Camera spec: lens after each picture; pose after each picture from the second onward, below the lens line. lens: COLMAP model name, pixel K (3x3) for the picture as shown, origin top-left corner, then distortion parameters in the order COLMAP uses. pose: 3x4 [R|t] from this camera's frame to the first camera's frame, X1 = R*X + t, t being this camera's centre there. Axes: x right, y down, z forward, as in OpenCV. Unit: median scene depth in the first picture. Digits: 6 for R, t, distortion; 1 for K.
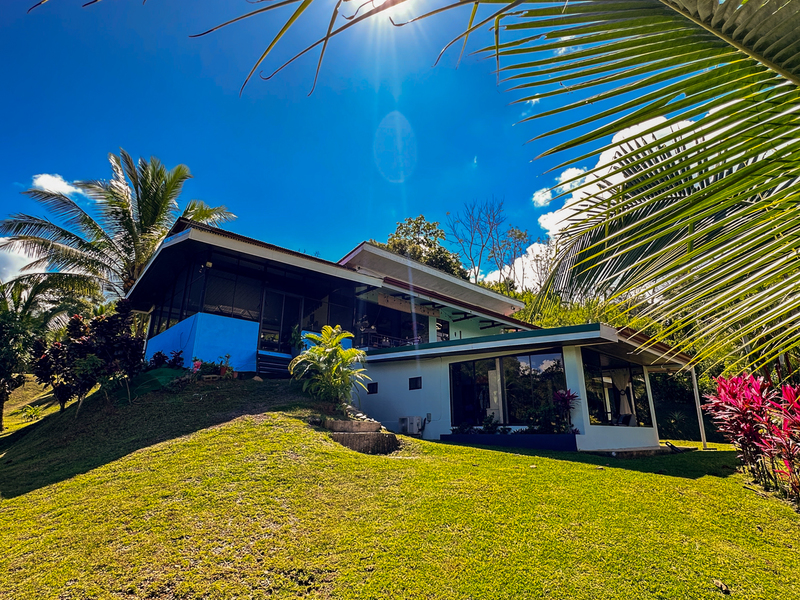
lens RADIAL K [[430.3, 0, 398.9], [0, 430.3, 297.9], [0, 0, 1]] dist [-0.005093, 0.000370]
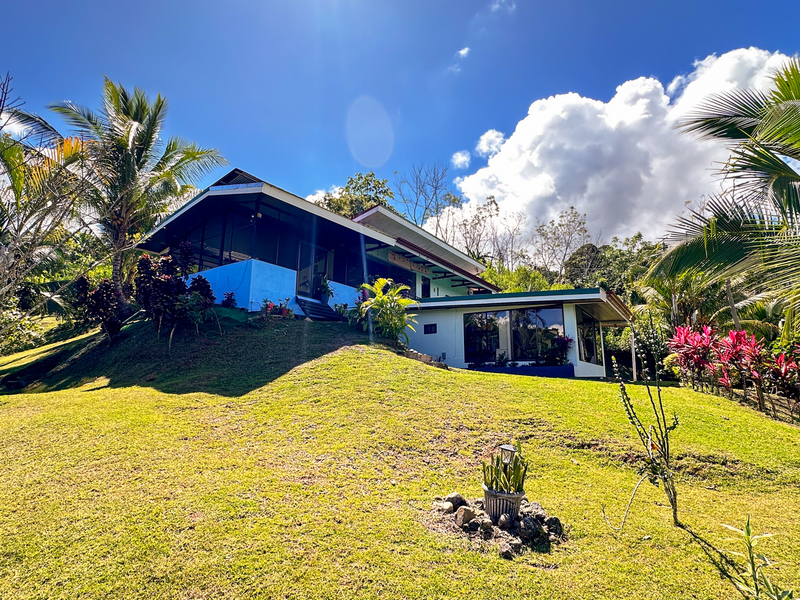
lens RADIAL K [[430.3, 0, 401.2], [0, 430.3, 302.4], [0, 0, 1]] dist [-0.005093, 0.000370]
pose [[0.976811, 0.045675, 0.209174, -0.289111], [-0.069423, 0.991764, 0.107633, -0.001193], [-0.202535, -0.119658, 0.971937, -0.151427]]
